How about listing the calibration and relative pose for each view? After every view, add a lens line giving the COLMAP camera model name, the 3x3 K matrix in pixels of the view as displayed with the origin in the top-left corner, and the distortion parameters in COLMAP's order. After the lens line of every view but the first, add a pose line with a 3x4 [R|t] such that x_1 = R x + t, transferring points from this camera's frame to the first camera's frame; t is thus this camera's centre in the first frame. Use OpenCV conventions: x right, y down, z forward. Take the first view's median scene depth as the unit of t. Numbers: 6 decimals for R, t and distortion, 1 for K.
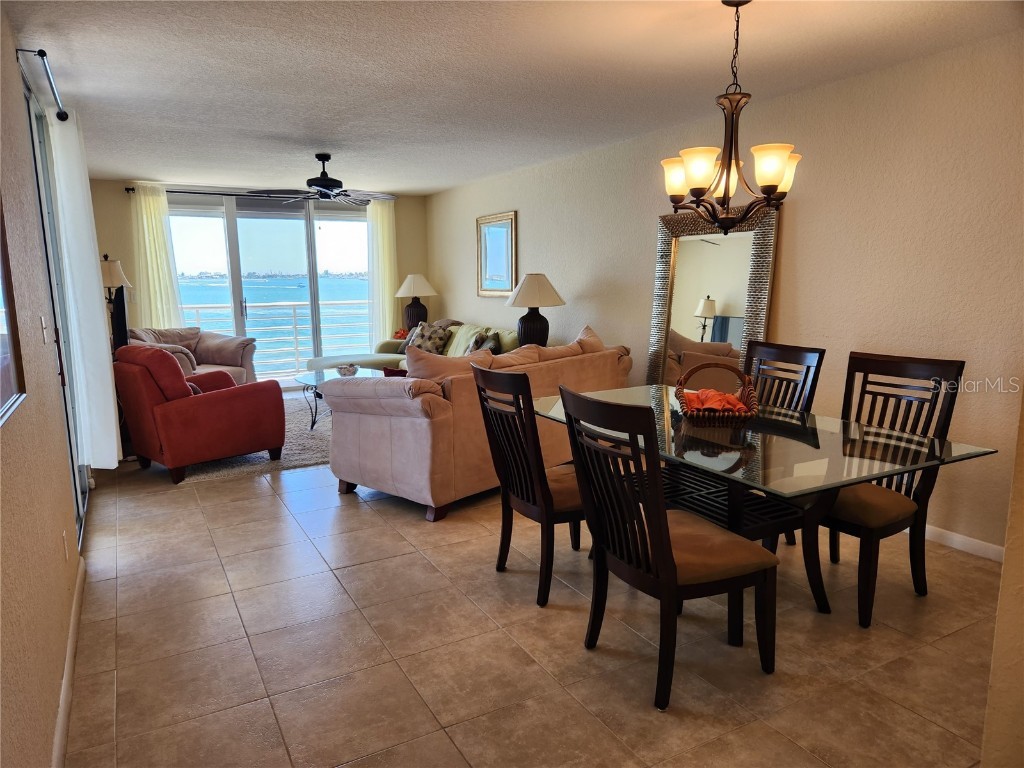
lens RADIAL K [[687.5, 0, 506.6], [0, 687.5, 391.6], [0, 0, 1]] dist [0.074093, -0.067071]
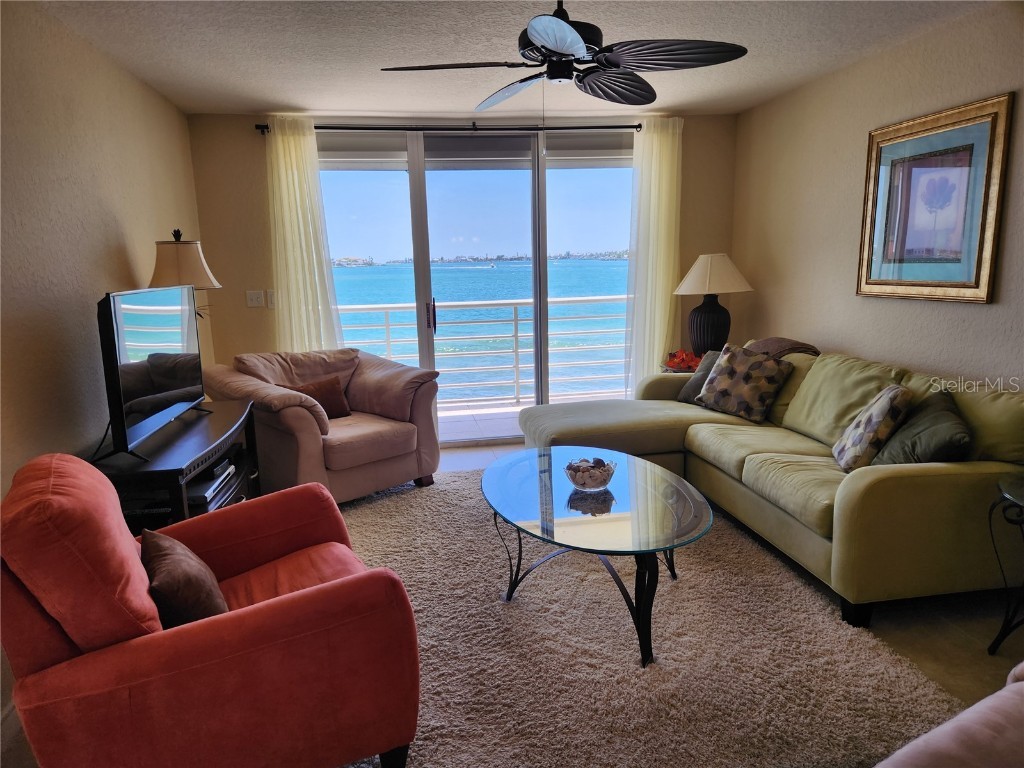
lens RADIAL K [[687.5, 0, 506.2], [0, 687.5, 392.1], [0, 0, 1]] dist [0.074093, -0.067071]
pose [[0.943117, 0.047360, -0.329069, -0.111233], [-0.037822, 0.998660, 0.035328, -0.078917], [0.330301, -0.020872, 0.943645, 0.453589]]
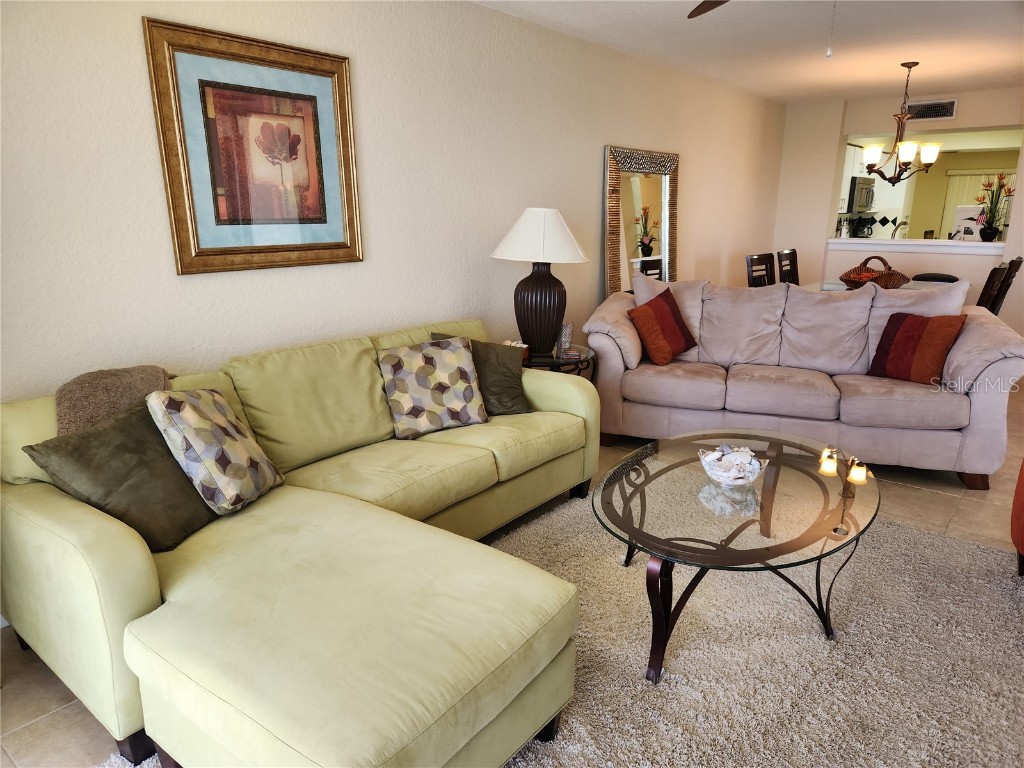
lens RADIAL K [[687.5, 0, 509.1], [0, 687.5, 384.7], [0, 0, 1]] dist [0.074093, -0.067071]
pose [[-0.418132, -0.220354, 0.881255, -0.334510], [0.155009, 0.938595, 0.308240, -0.146246], [-0.895063, 0.265487, -0.358300, 0.863177]]
